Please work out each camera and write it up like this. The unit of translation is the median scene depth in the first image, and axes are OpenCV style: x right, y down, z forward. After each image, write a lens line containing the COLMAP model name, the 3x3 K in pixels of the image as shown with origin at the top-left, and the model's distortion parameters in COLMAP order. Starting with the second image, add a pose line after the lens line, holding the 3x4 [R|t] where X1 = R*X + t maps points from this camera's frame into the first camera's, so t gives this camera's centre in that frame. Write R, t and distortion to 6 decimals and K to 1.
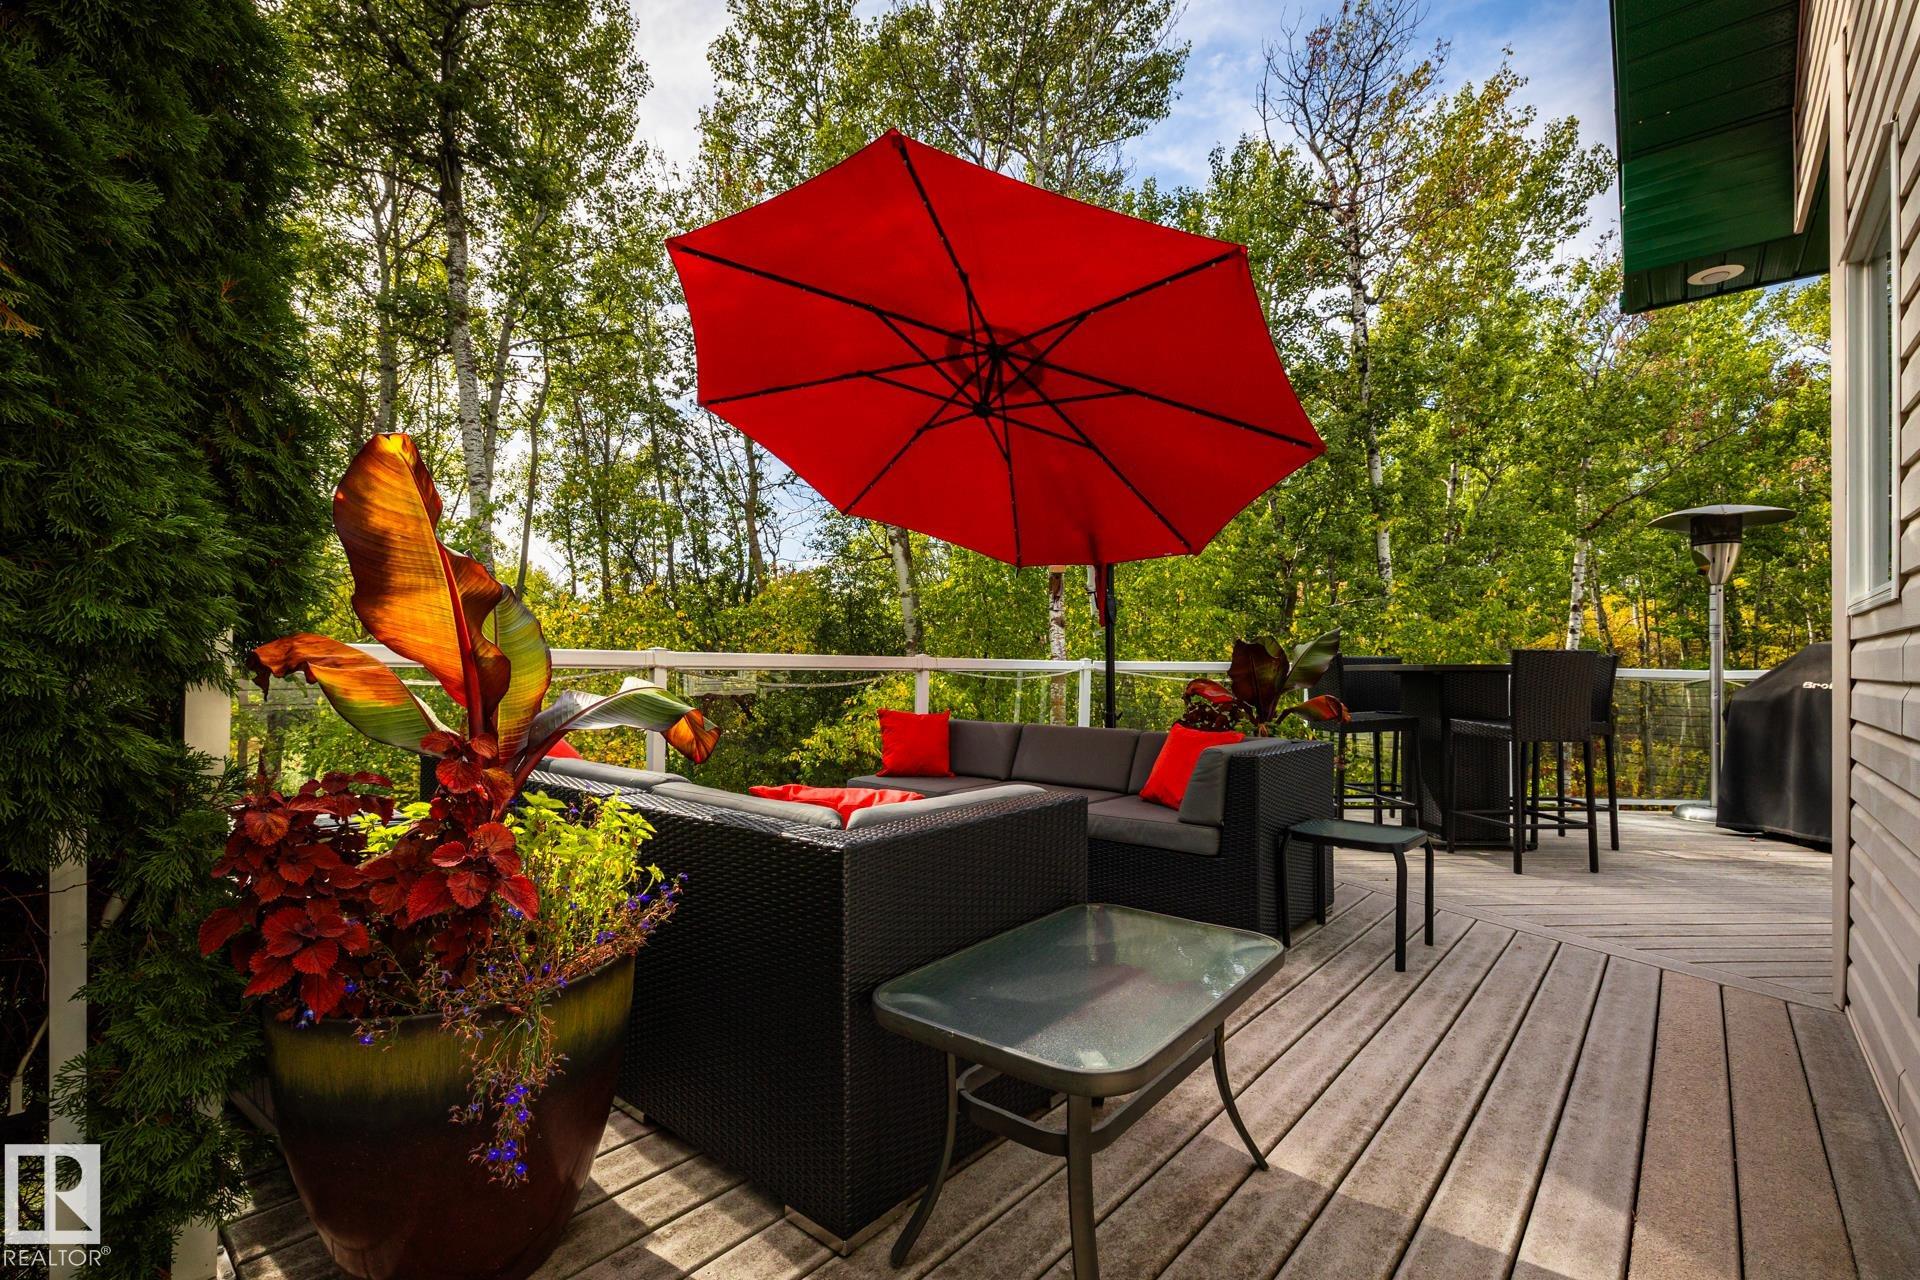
lens RADIAL K [[871.2, 0, 925.3], [0, 871.2, 661.7], [0, 0, 1]] dist [0.009565, 0.000653]
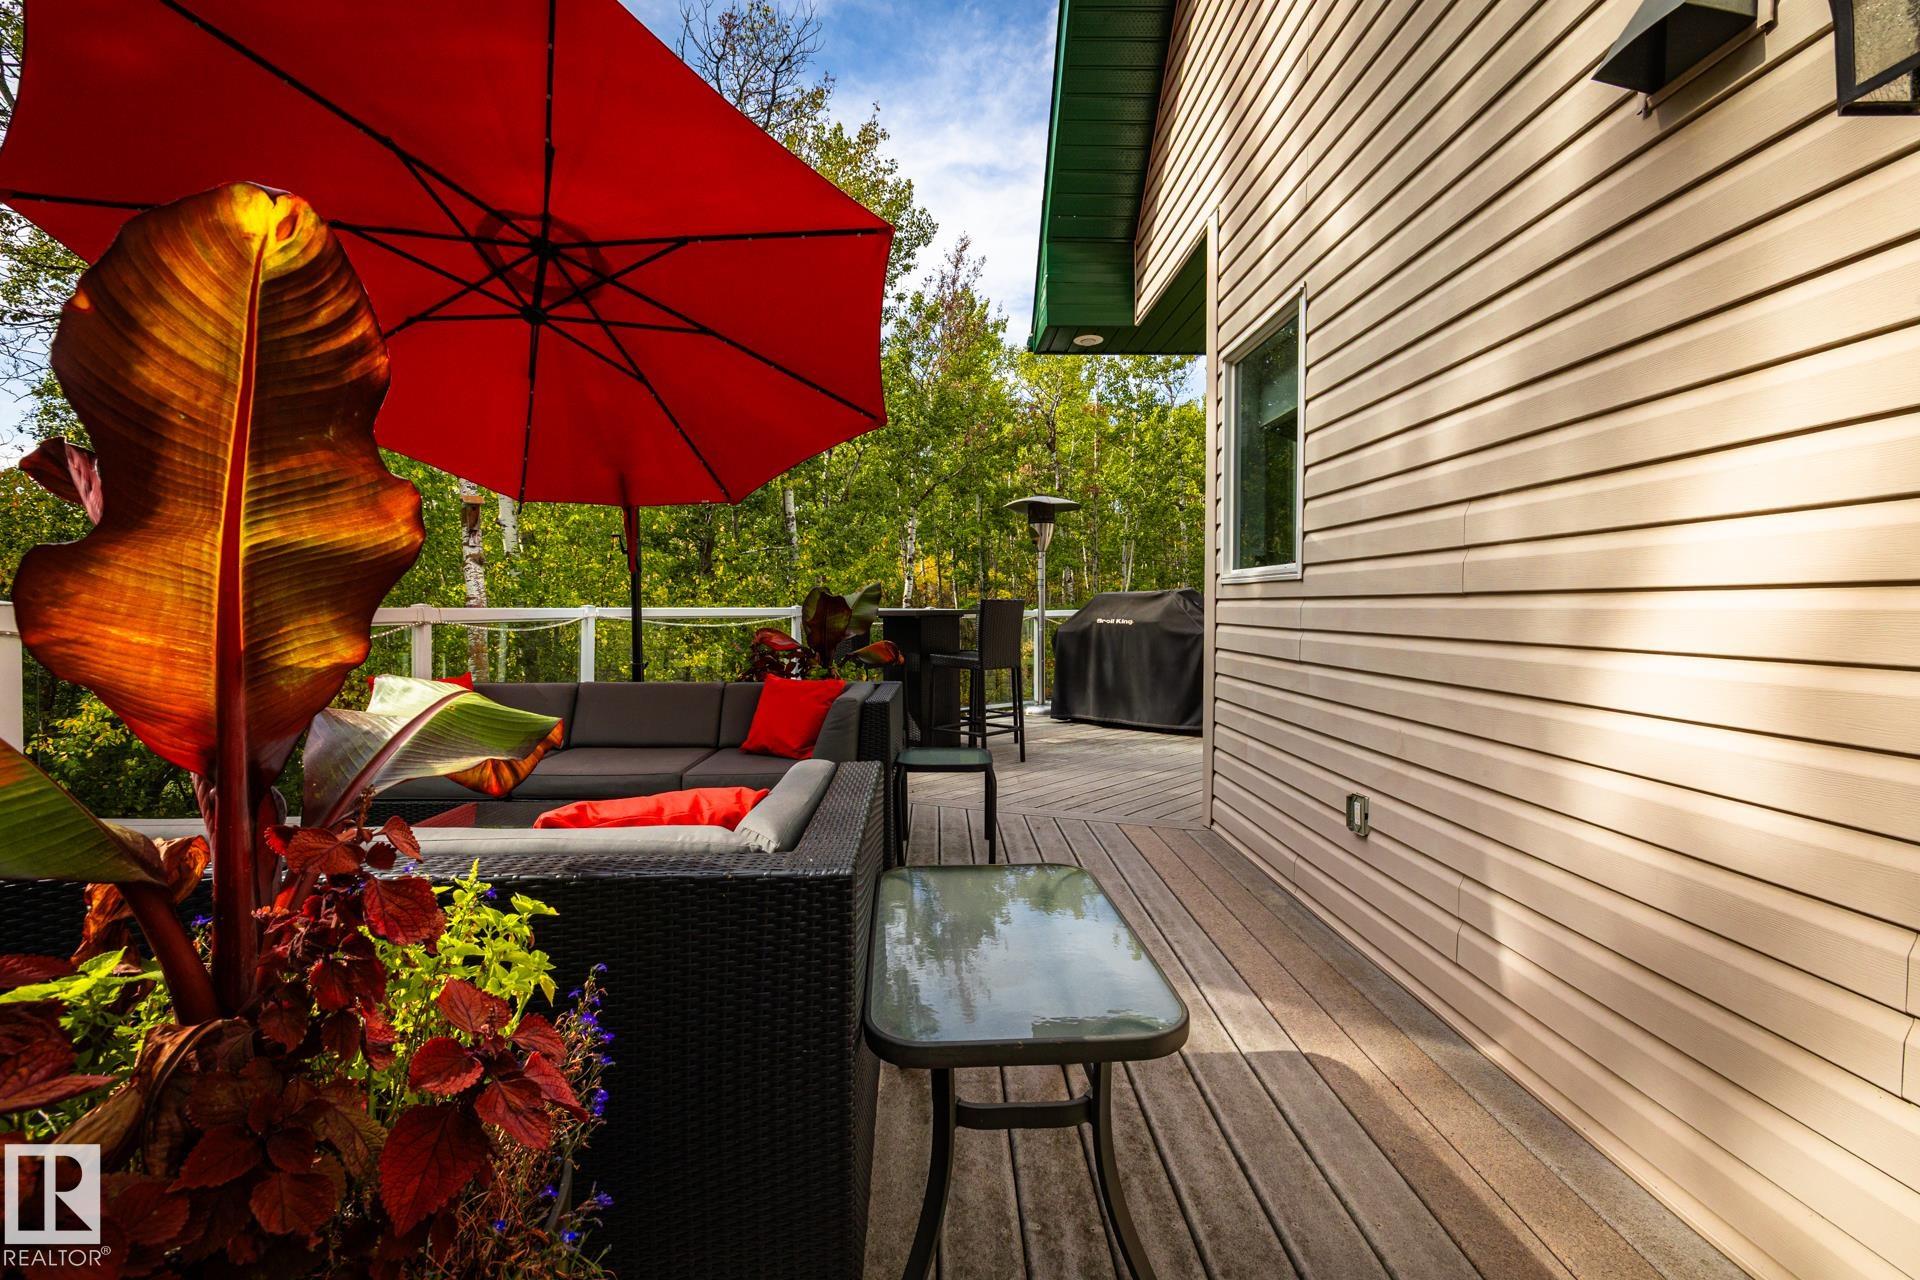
lens RADIAL K [[828.6, 0, 958.6], [0, 828.6, 629.9], [0, 0, 1]] dist [-0.002842, -0.000187]
pose [[0.731903, -0.027545, 0.680851, -0.130929], [0.001713, 0.999254, 0.038585, -0.010792], [-0.681406, -0.027074, 0.731404, 0.090980]]
